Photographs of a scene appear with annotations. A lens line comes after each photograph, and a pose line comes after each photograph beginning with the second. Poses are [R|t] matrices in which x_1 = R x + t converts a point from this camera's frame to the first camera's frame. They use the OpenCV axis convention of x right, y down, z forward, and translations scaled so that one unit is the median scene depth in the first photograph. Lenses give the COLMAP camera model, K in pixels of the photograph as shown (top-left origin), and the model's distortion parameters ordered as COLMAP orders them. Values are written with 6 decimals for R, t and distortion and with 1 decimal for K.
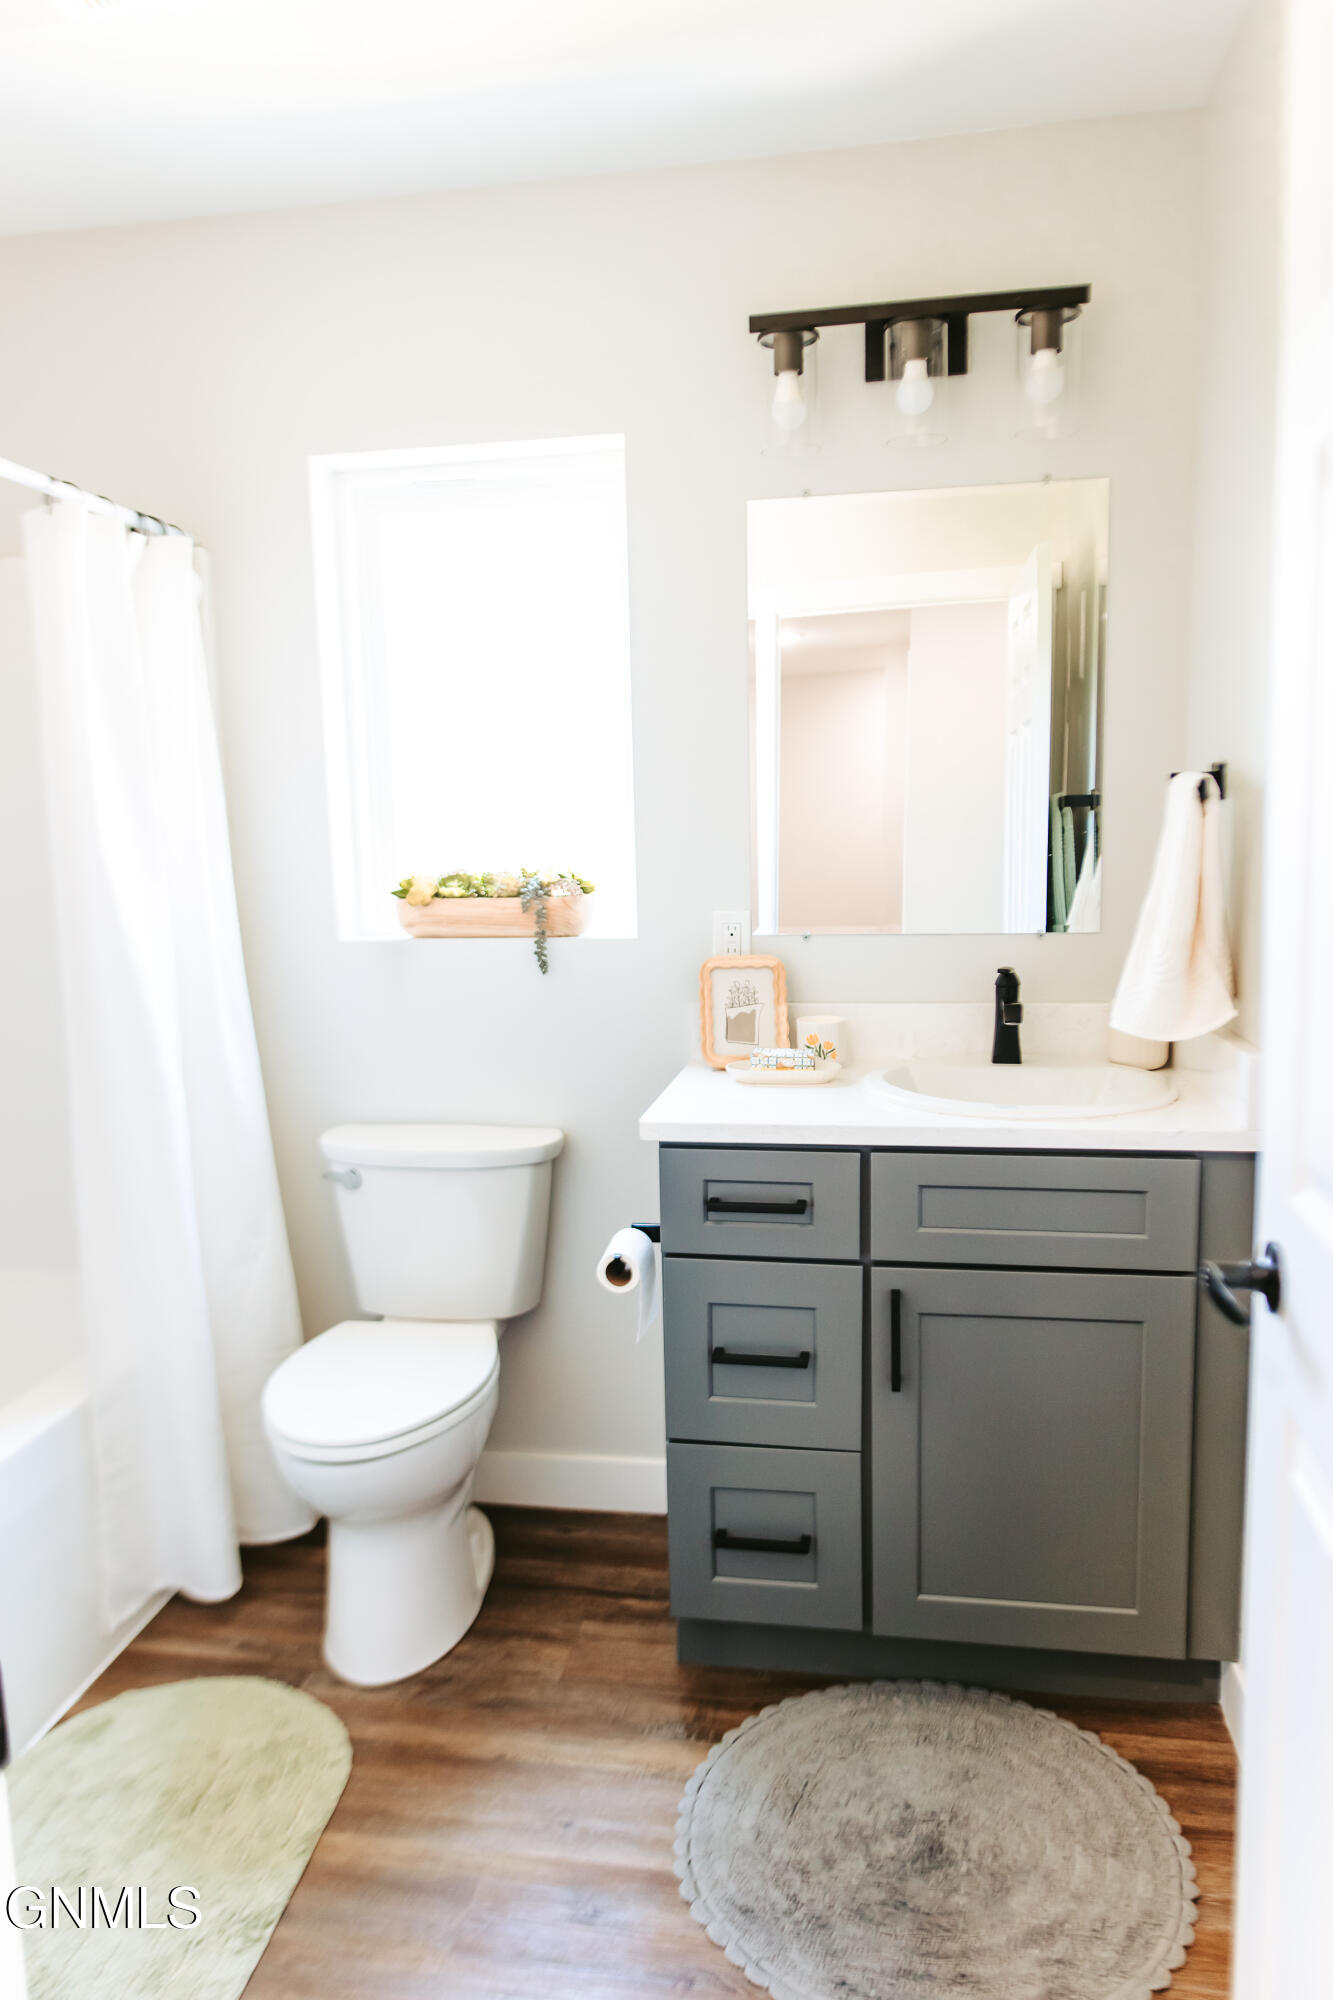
lens RADIAL K [[1390.2, 0, 666.5], [0, 1390.2, 1000.0], [0, 0, 1]] dist [-0.000085, 0.003789]
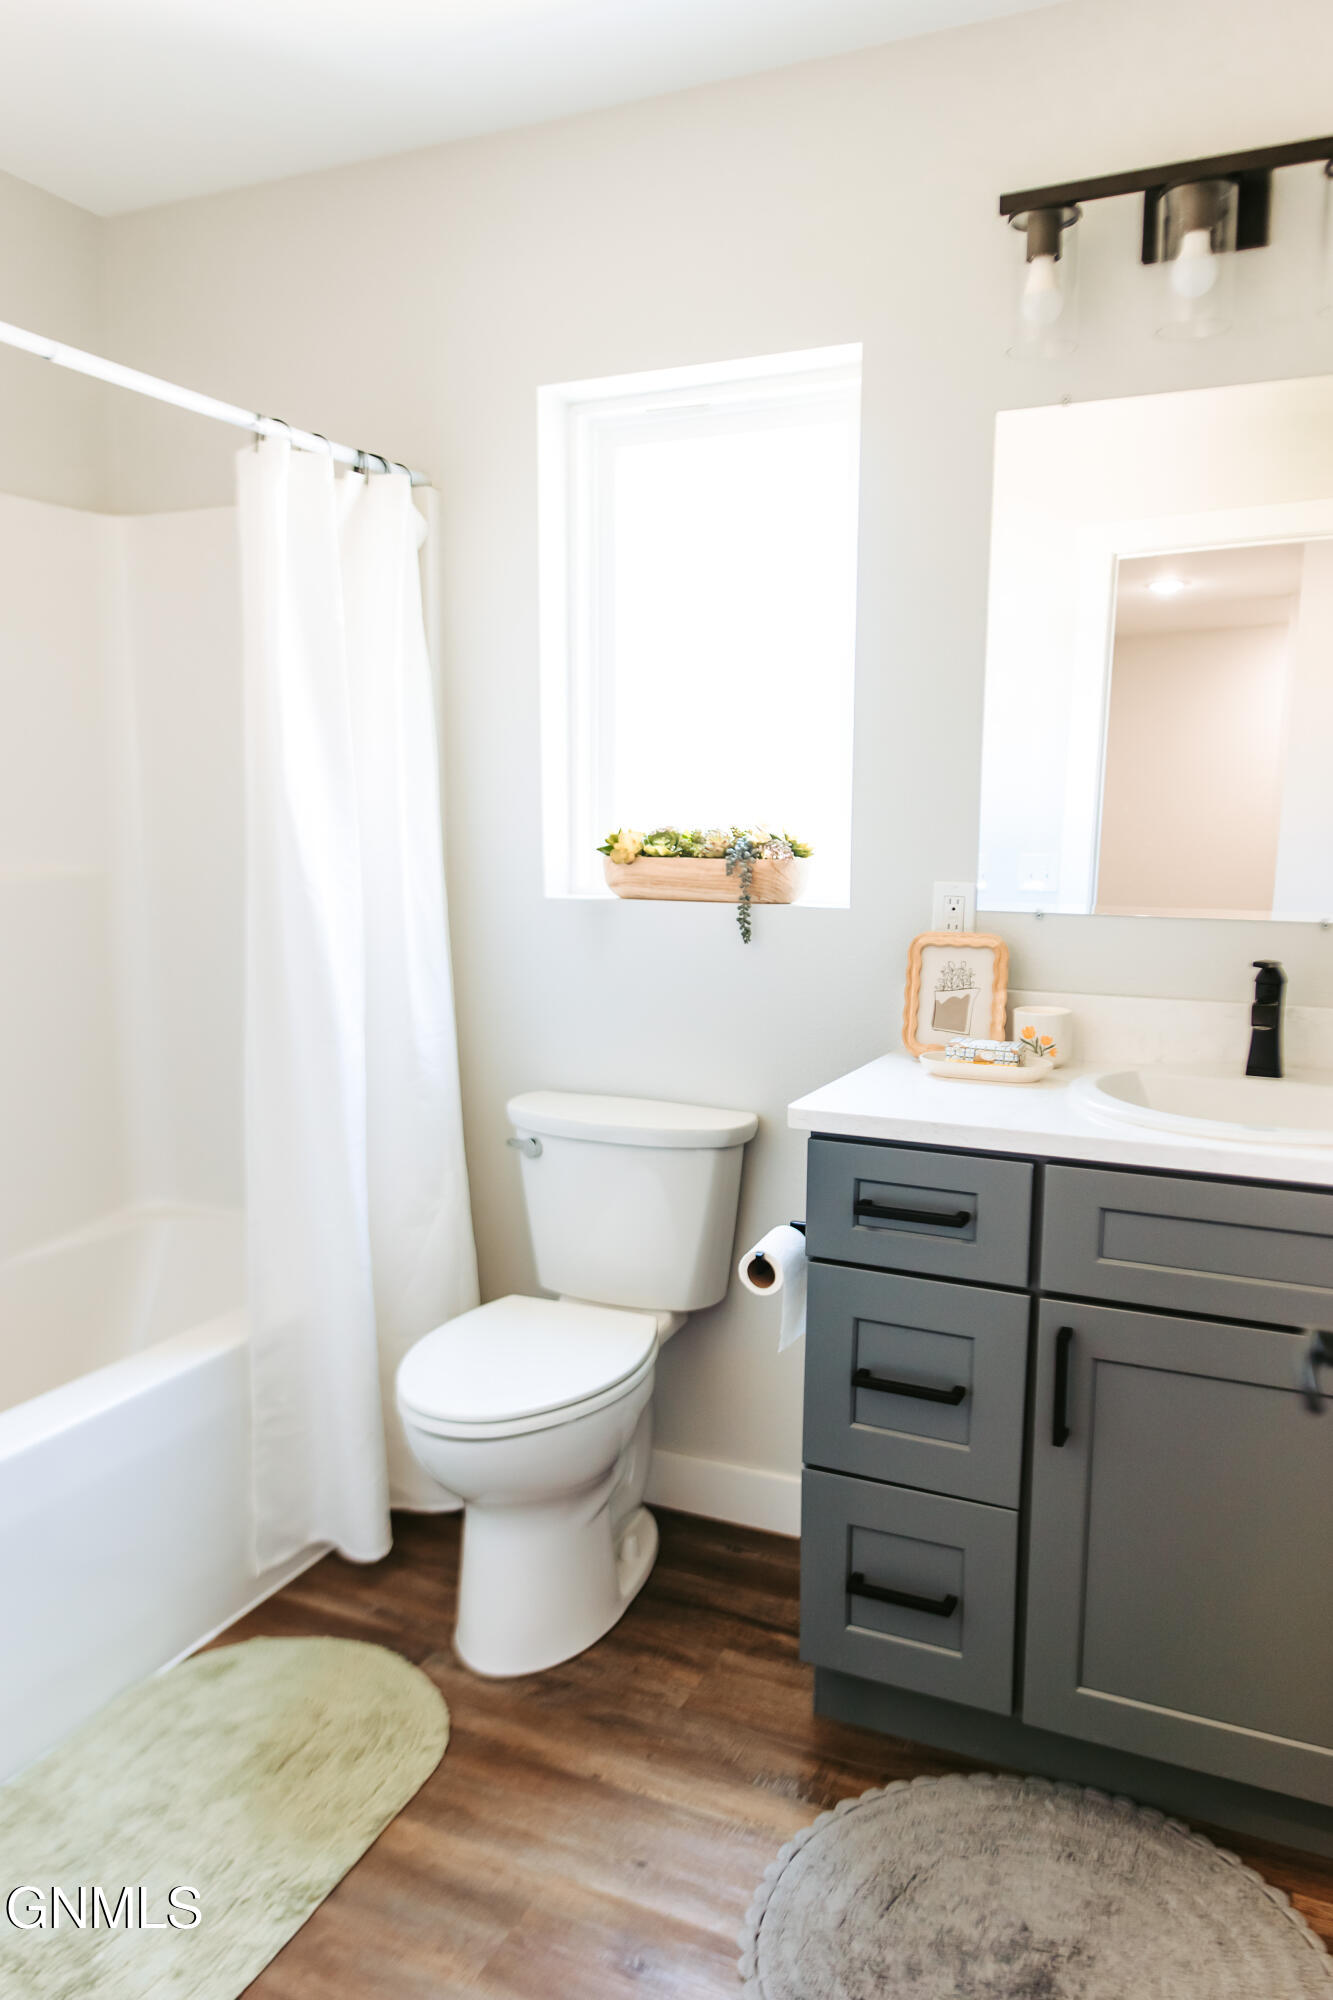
lens RADIAL K [[1466.9, 0, 669.3], [0, 1466.9, 1004.7], [0, 0, 1]] dist [-0.000277, 0.001676]
pose [[0.963590, 0.062138, -0.260064, 0.138333], [-0.059167, 0.998063, 0.019244, 0.007457], [0.260756, -0.003156, 0.965399, 0.063507]]
